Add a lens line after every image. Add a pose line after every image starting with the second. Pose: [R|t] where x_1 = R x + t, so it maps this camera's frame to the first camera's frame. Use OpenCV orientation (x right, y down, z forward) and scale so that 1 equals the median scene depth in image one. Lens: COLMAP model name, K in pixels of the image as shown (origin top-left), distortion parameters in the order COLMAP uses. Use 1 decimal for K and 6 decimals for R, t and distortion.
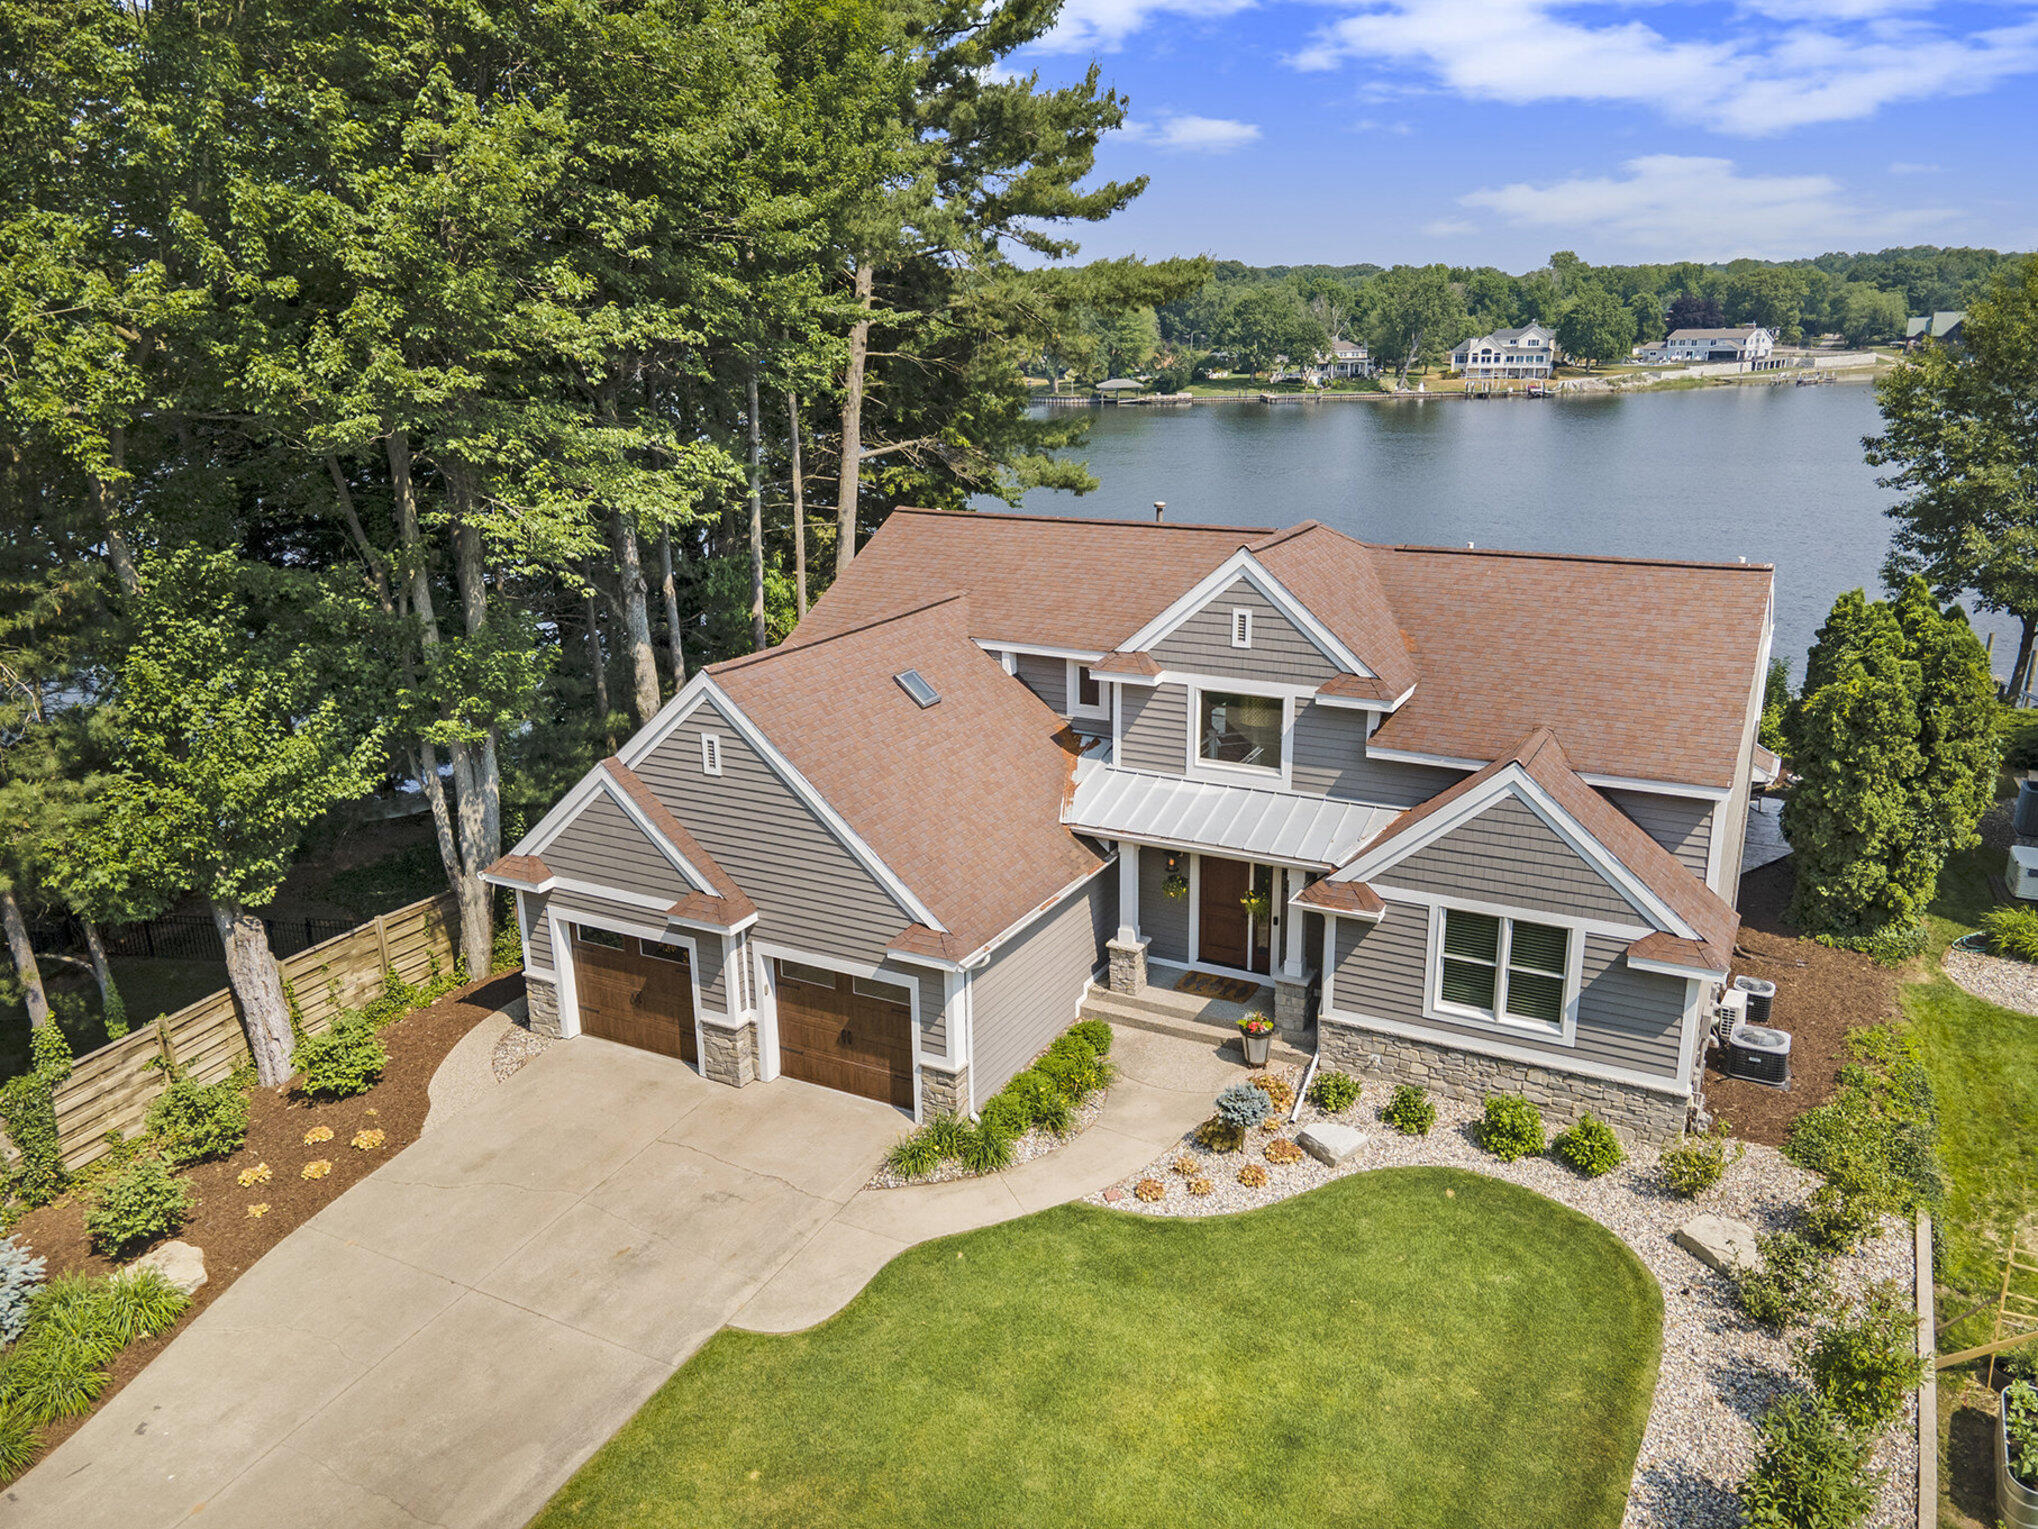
lens RADIAL K [[1490.9, 0, 1019.0], [0, 1490.9, 764.5], [0, 0, 1]] dist [0.037095, -0.008787]
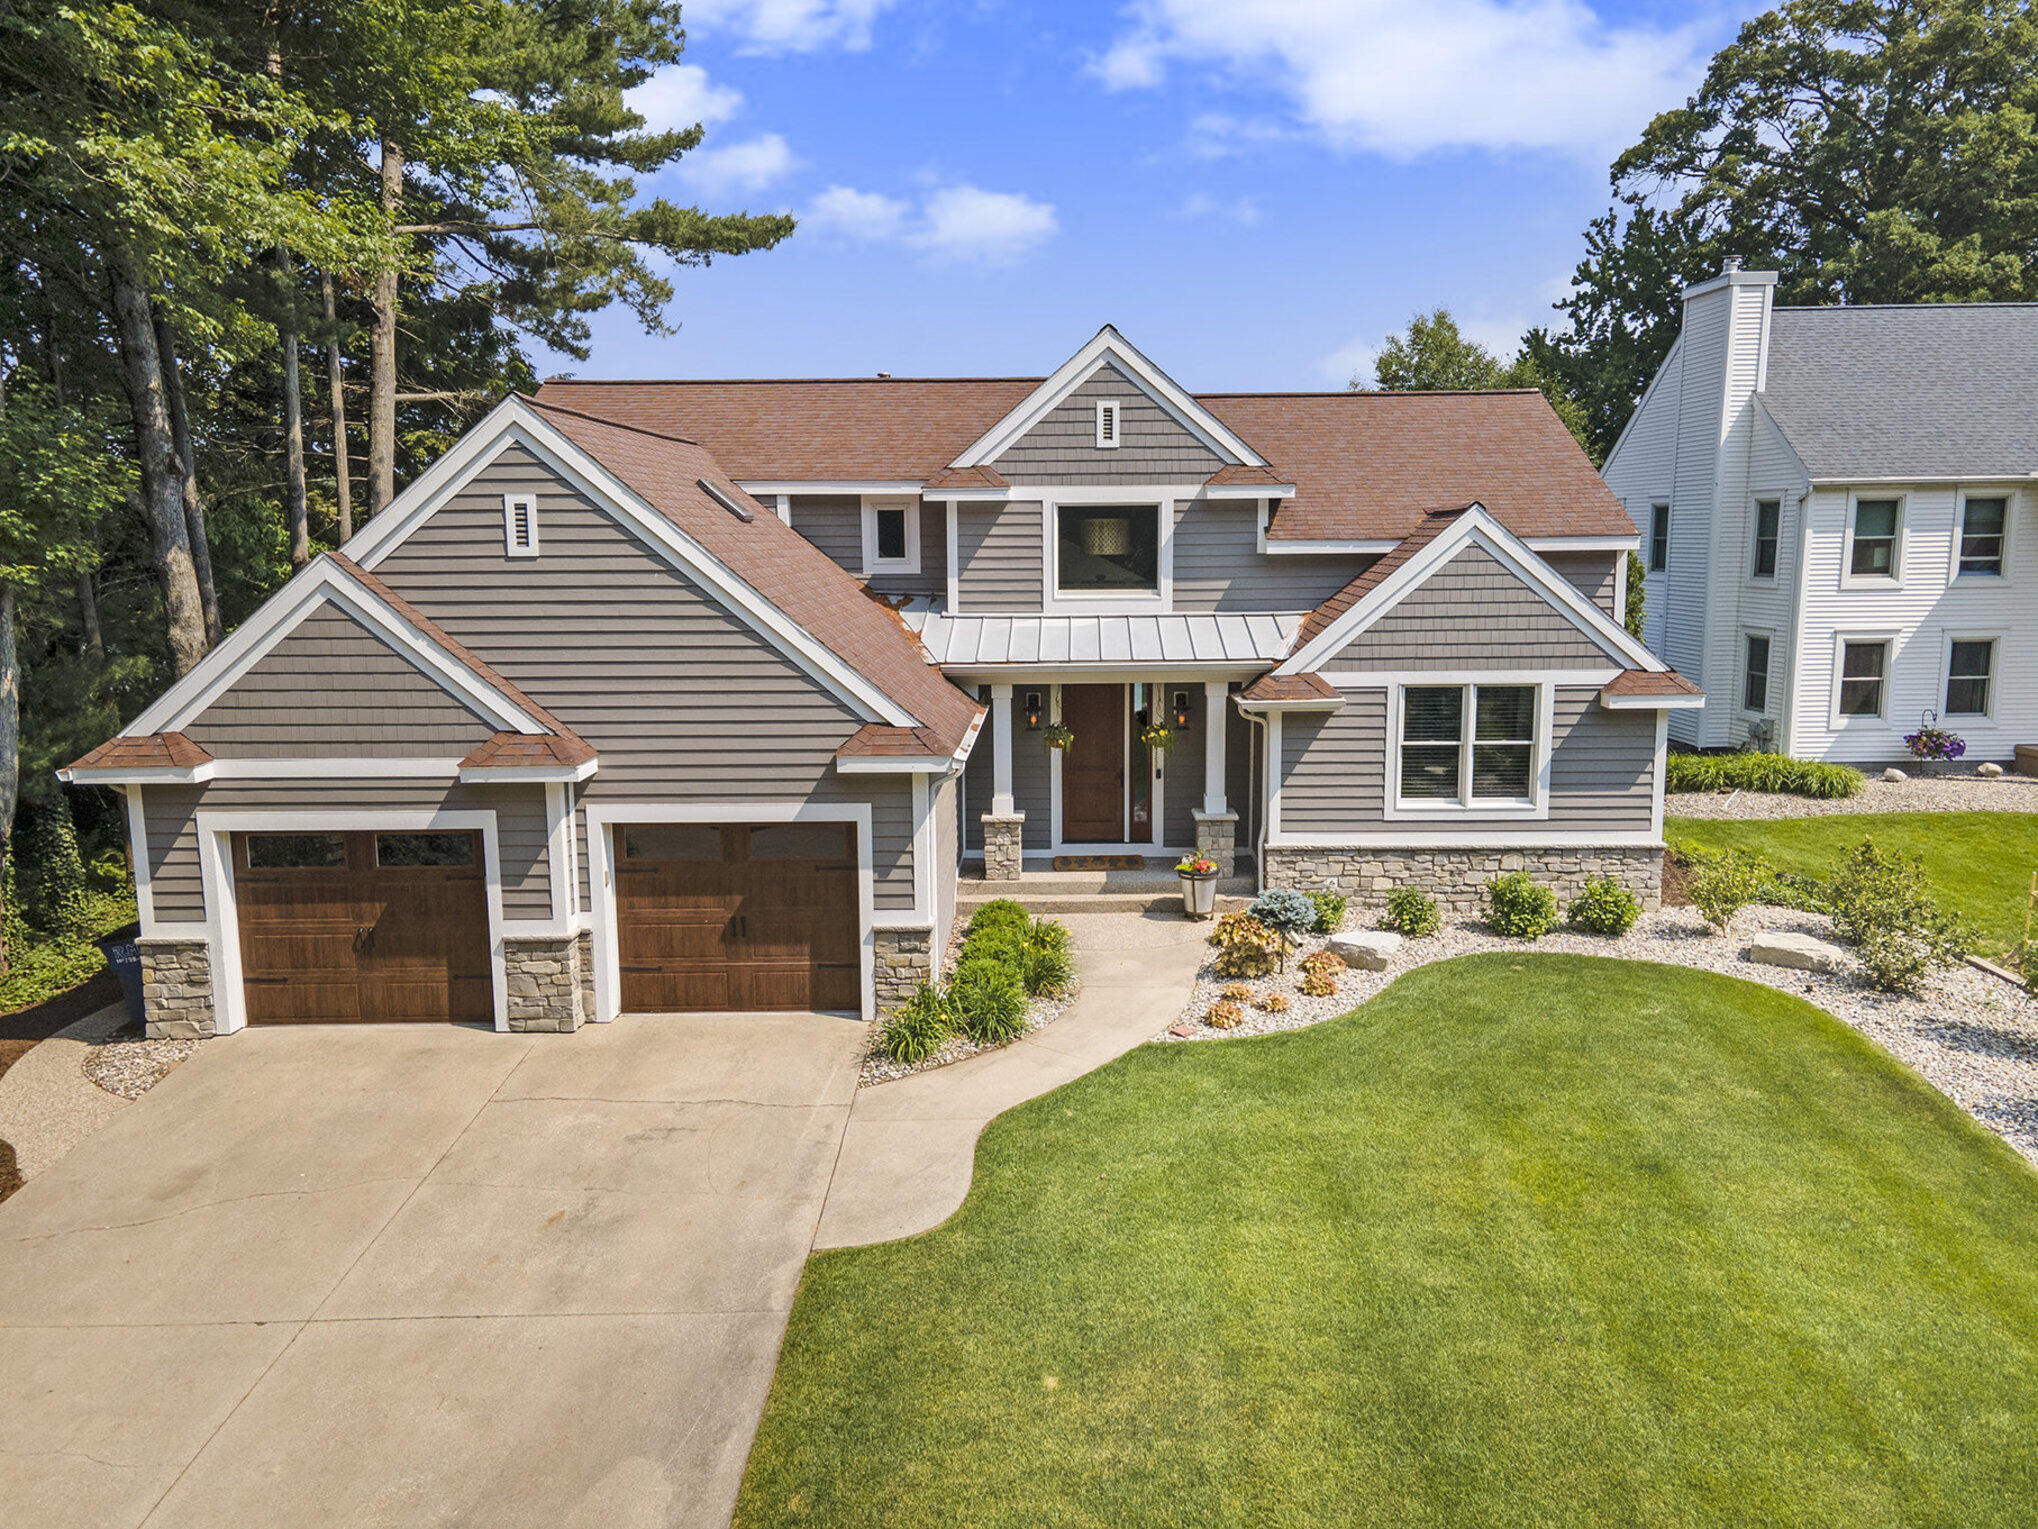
lens RADIAL K [[1490.9, 0, 1019.0], [0, 1490.9, 764.5], [0, 0, 1]] dist [0.037095, -0.008787]
pose [[0.887187, -0.059317, 0.457582, -0.317322], [0.127204, 0.984714, -0.118981, 0.207831], [-0.443530, 0.163765, 0.881171, 0.300098]]
